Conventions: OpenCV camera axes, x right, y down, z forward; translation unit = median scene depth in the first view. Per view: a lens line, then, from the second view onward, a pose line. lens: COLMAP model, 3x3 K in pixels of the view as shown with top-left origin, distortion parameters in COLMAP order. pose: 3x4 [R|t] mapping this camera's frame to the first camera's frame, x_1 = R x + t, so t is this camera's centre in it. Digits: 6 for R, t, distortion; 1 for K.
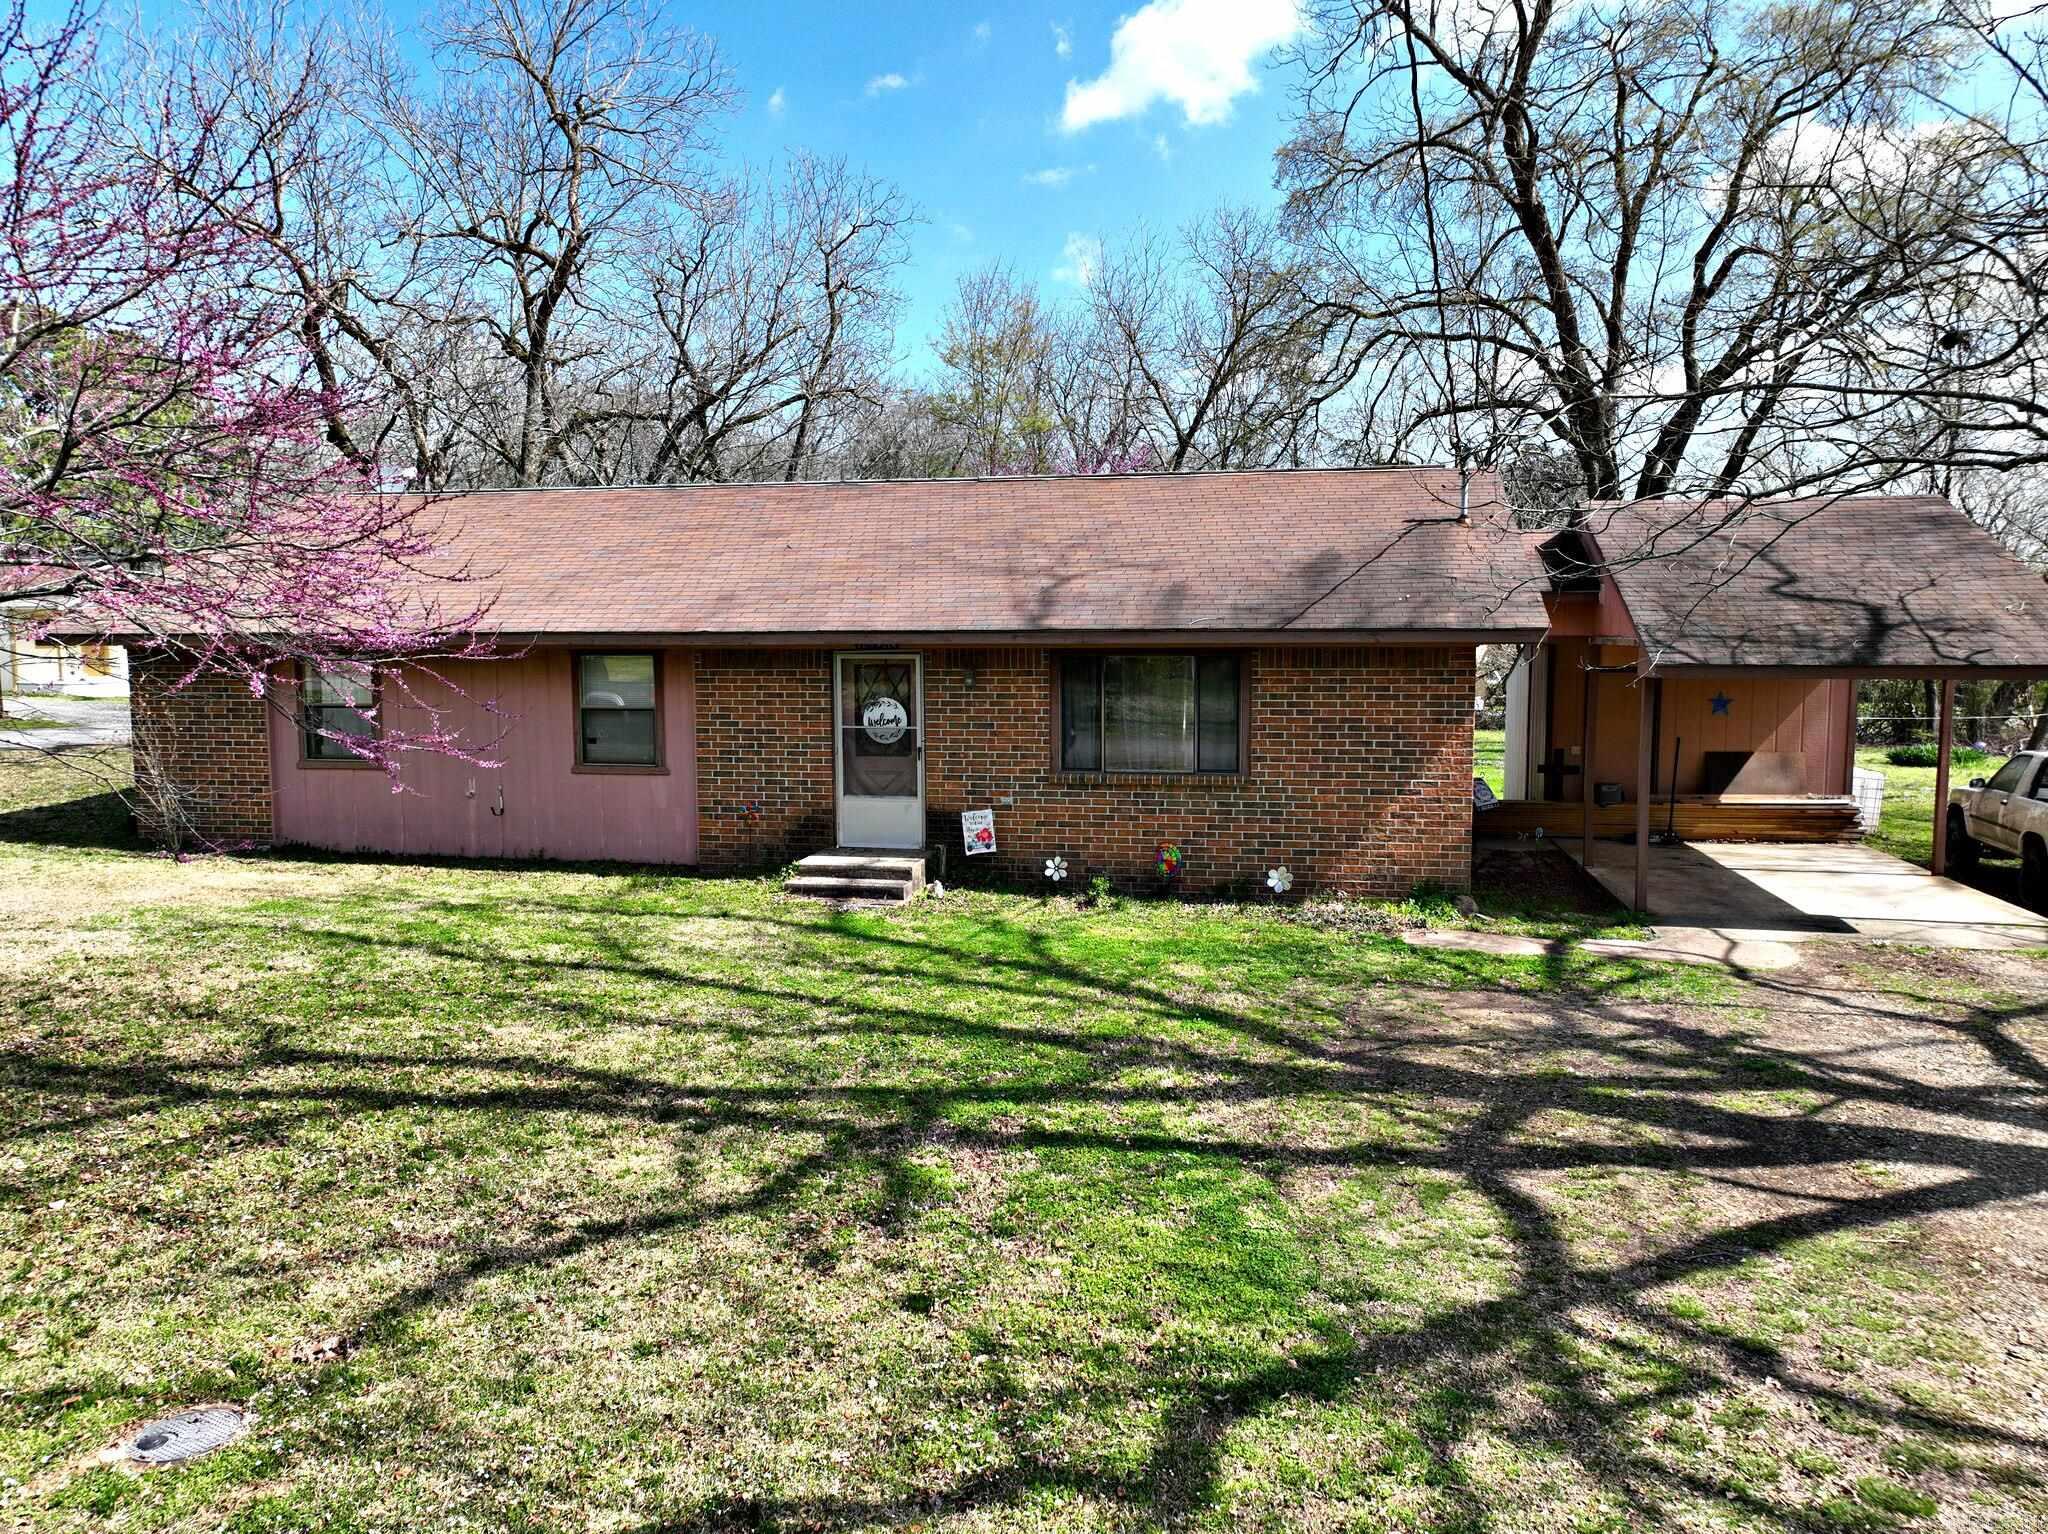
lens RADIAL K [[1451.3, 0, 1010.7], [0, 1451.3, 764.3], [0, 0, 1]] dist [0.010393, 0.006213]
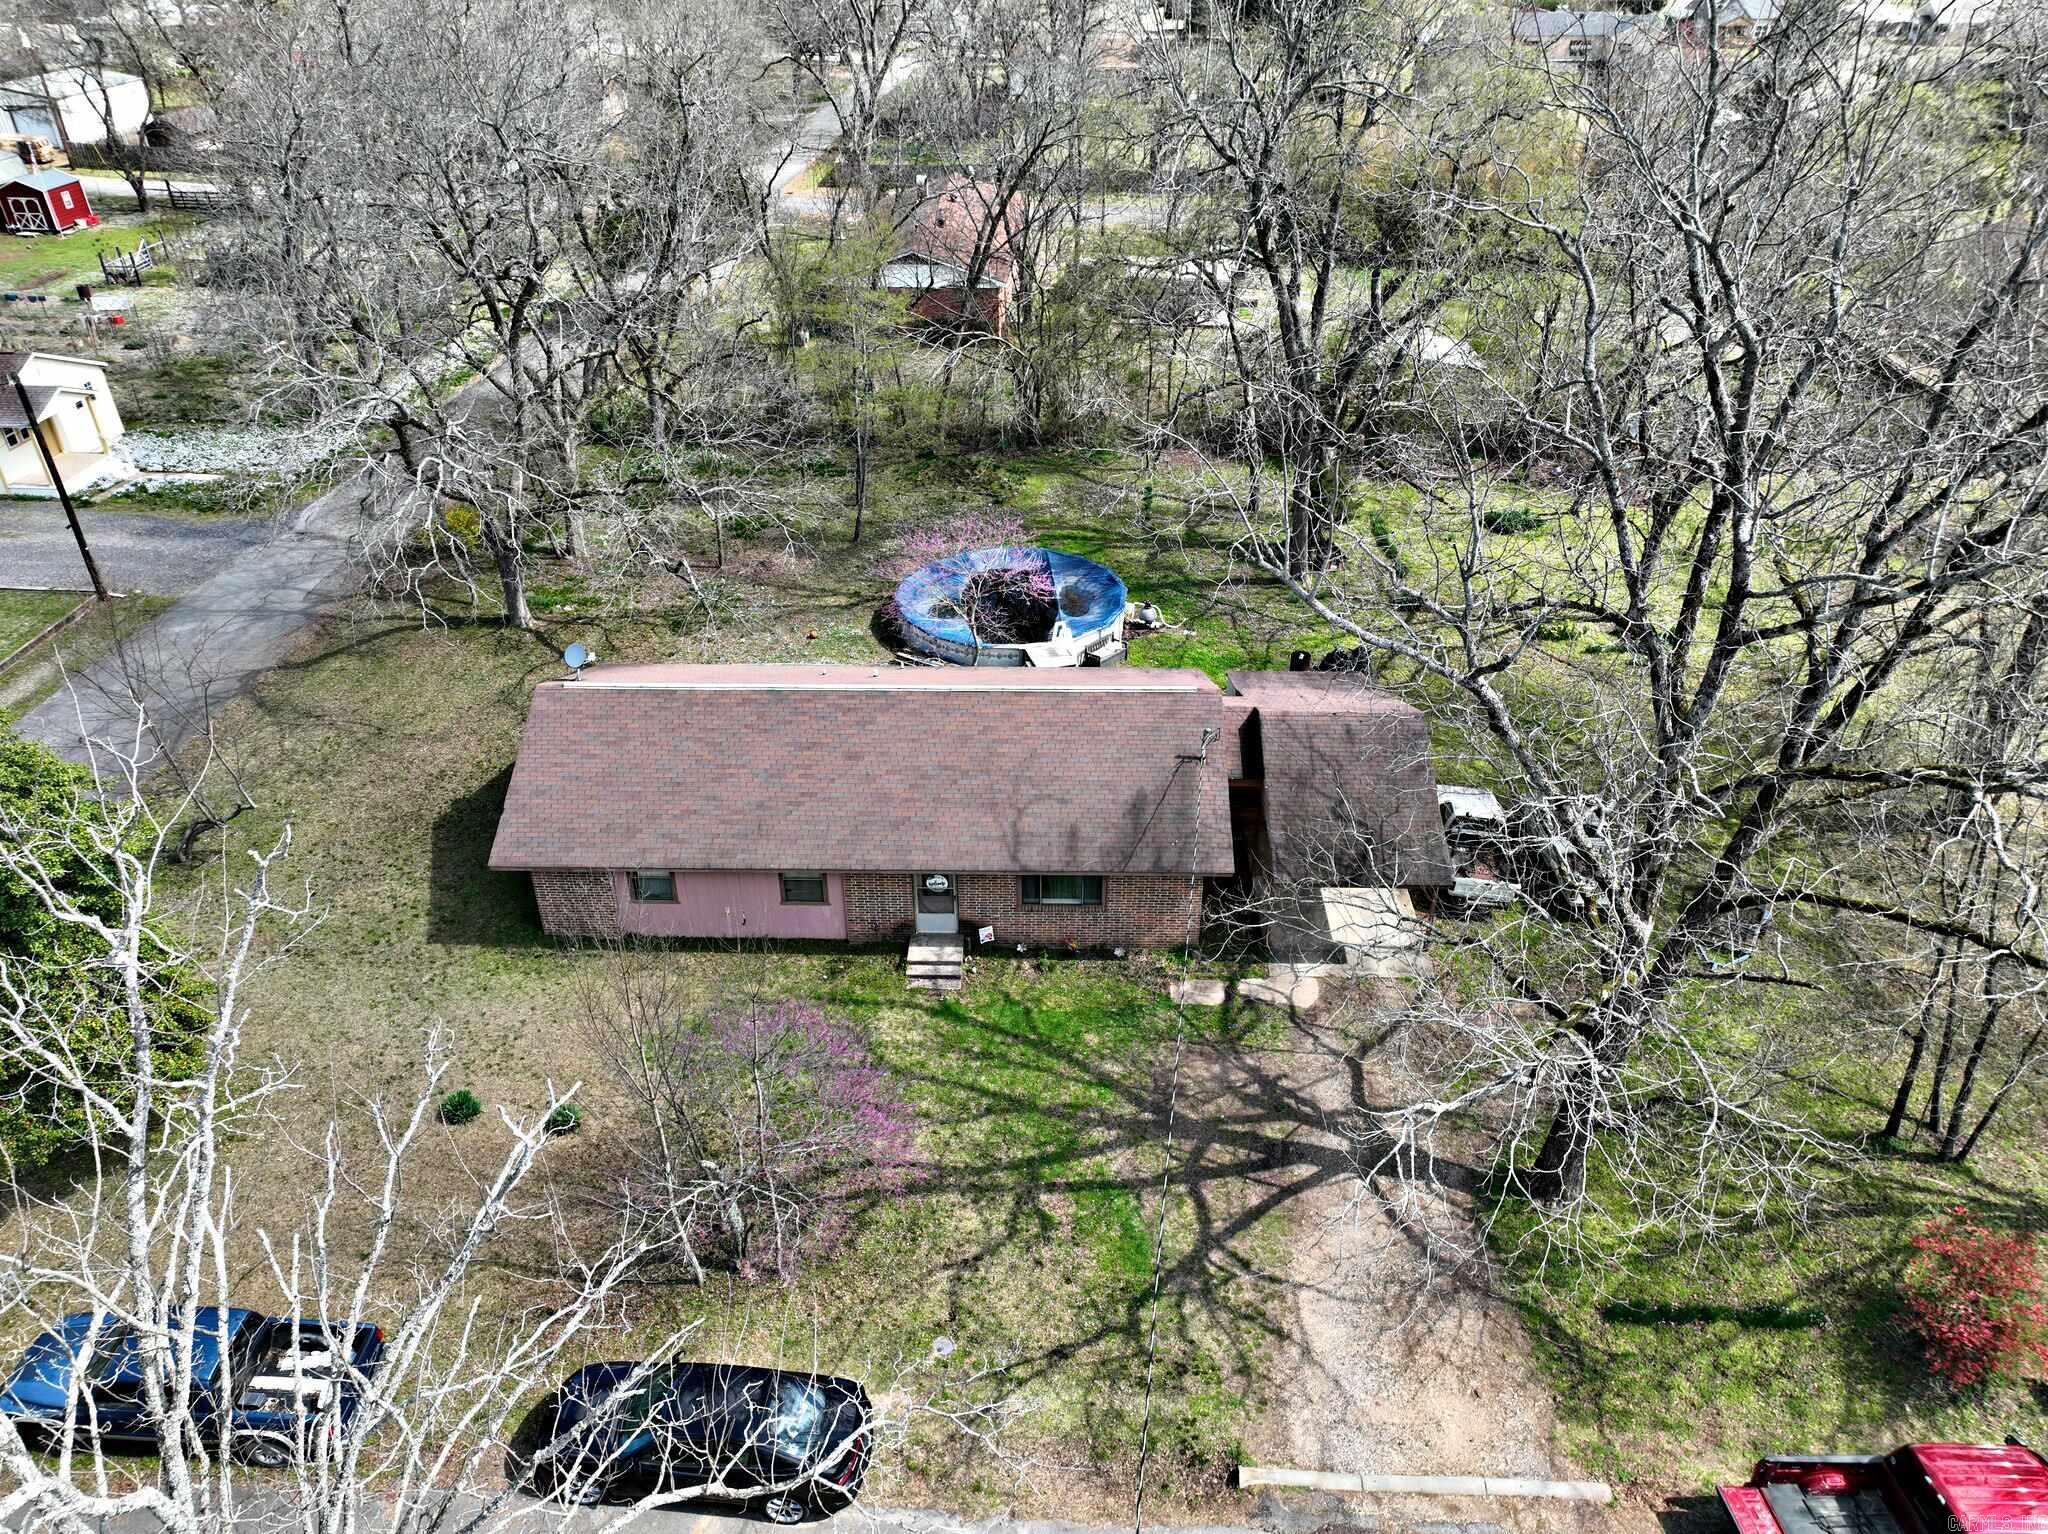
lens RADIAL K [[1451.3, 0, 1023.3], [0, 1451.3, 763.6], [0, 0, 1]] dist [0.010393, 0.006213]
pose [[0.984074, -0.091942, 0.152133, -0.286338], [0.017900, 0.902750, 0.429793, -1.165244], [-0.176854, -0.420225, 0.890019, -0.894511]]
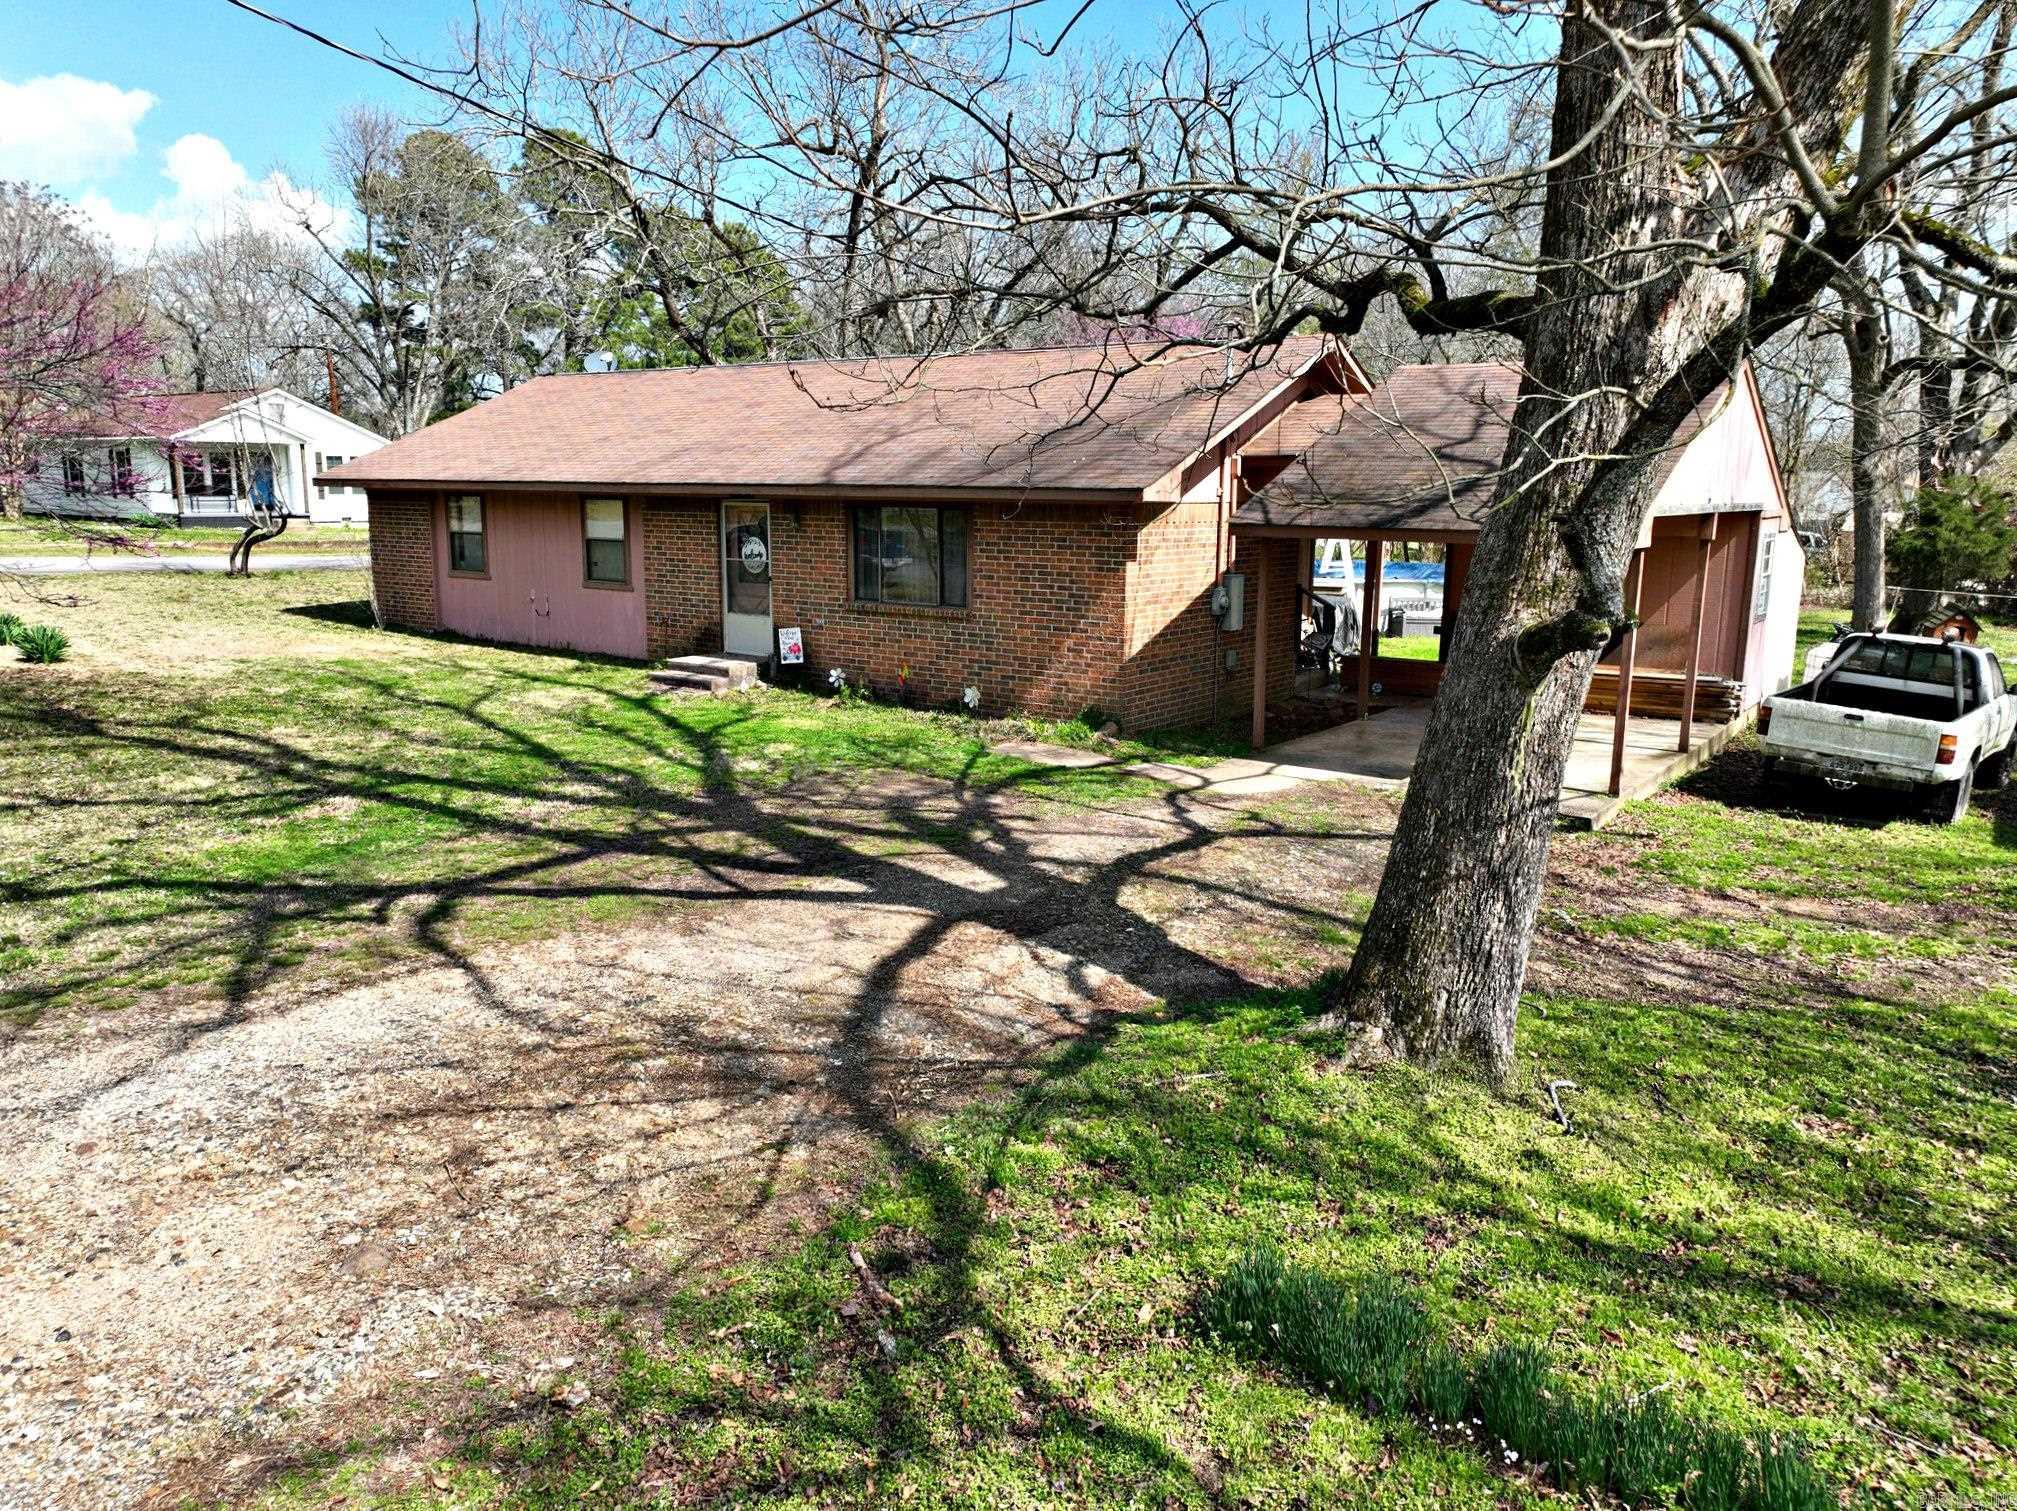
lens RADIAL K [[1429.3, 0, 971.4], [0, 1429.3, 775.5], [0, 0, 1]] dist [0.010393, 0.006213]
pose [[0.907511, 0.095361, -0.409061, 0.658836], [-0.051894, 0.991881, 0.116099, 0.006360], [0.416811, -0.084134, 0.905091, -0.085318]]
